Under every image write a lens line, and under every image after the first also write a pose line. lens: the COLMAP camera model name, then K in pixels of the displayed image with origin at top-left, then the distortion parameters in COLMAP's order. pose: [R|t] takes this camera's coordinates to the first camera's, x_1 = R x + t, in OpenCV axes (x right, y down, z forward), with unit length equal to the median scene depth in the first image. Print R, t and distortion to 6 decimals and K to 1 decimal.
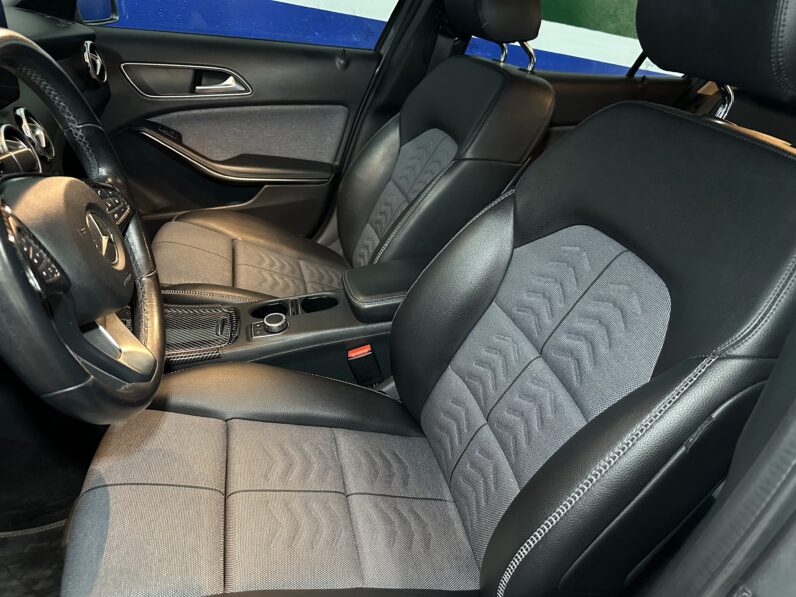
lens RADIAL K [[540.4, 0, 392.1], [0, 540.4, 299.2], [0, 0, 1]] dist [0.049624, -0.101824]
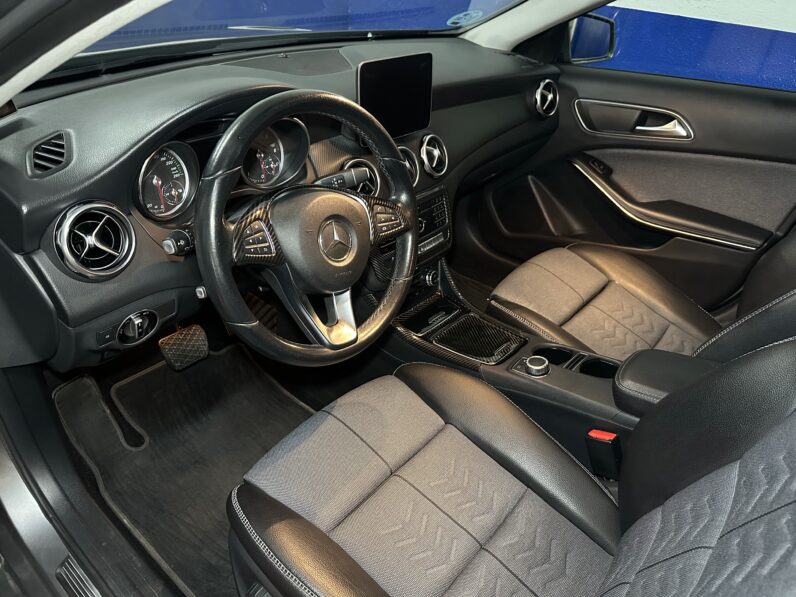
lens RADIAL K [[540.4, 0, 392.1], [0, 540.4, 299.2], [0, 0, 1]] dist [0.049624, -0.101824]
pose [[0.591513, 0.326986, -0.737016, 0.210088], [-0.351764, 0.927154, 0.129025, -0.068092], [0.725517, 0.182936, 0.663446, 0.070170]]
